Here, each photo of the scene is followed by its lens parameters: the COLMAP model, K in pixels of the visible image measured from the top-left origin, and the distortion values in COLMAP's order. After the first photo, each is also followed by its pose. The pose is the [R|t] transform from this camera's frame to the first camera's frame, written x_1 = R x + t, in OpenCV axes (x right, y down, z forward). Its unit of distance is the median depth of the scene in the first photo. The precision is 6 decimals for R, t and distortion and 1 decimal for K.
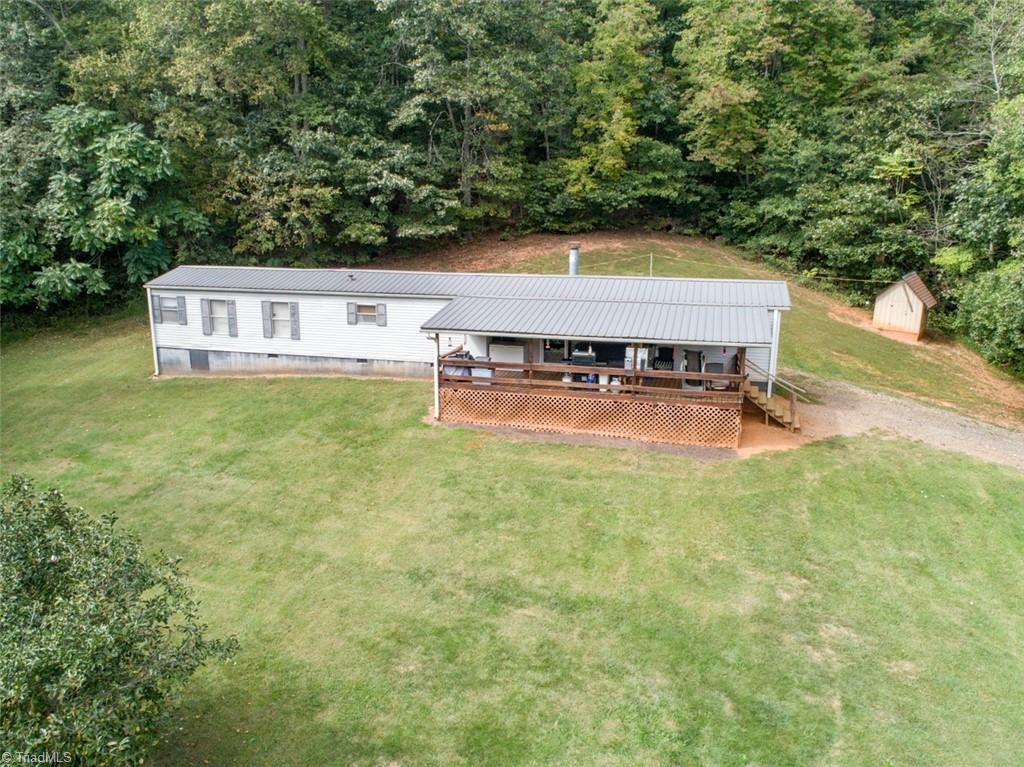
lens RADIAL K [[752.6, 0, 516.7], [0, 752.6, 382.9], [0, 0, 1]] dist [-0.029090, 0.016569]
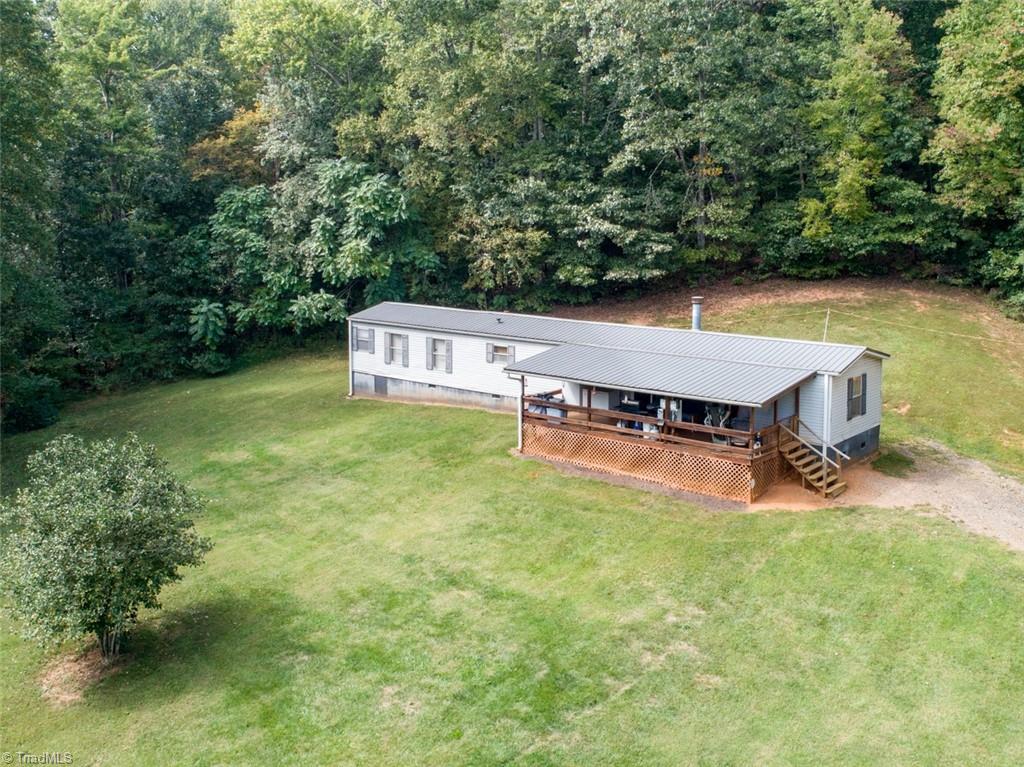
lens RADIAL K [[999.3, 0, 602.8], [0, 999.3, 313.7], [0, 0, 1]] dist [-0.014677, 0.000000]
pose [[0.925732, 0.046106, -0.375358, 0.382445], [-0.095432, 0.988899, -0.113891, 0.002266], [0.365941, 0.141254, 0.919856, -0.244535]]
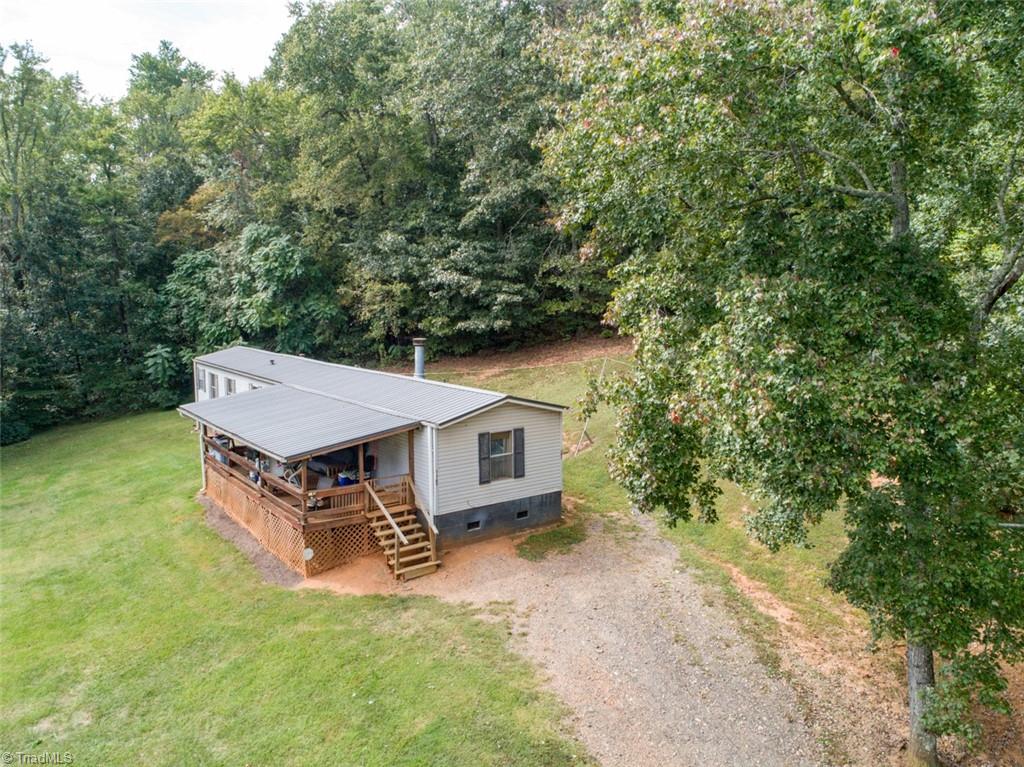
lens RADIAL K [[752.6, 0, 518.3], [0, 752.6, 394.4], [0, 0, 1]] dist [-0.029090, 0.016569]
pose [[0.783776, 0.083311, -0.615430, 0.621299], [-0.148652, 0.987322, -0.055660, -0.067871], [0.602991, 0.135110, 0.786223, 0.274329]]
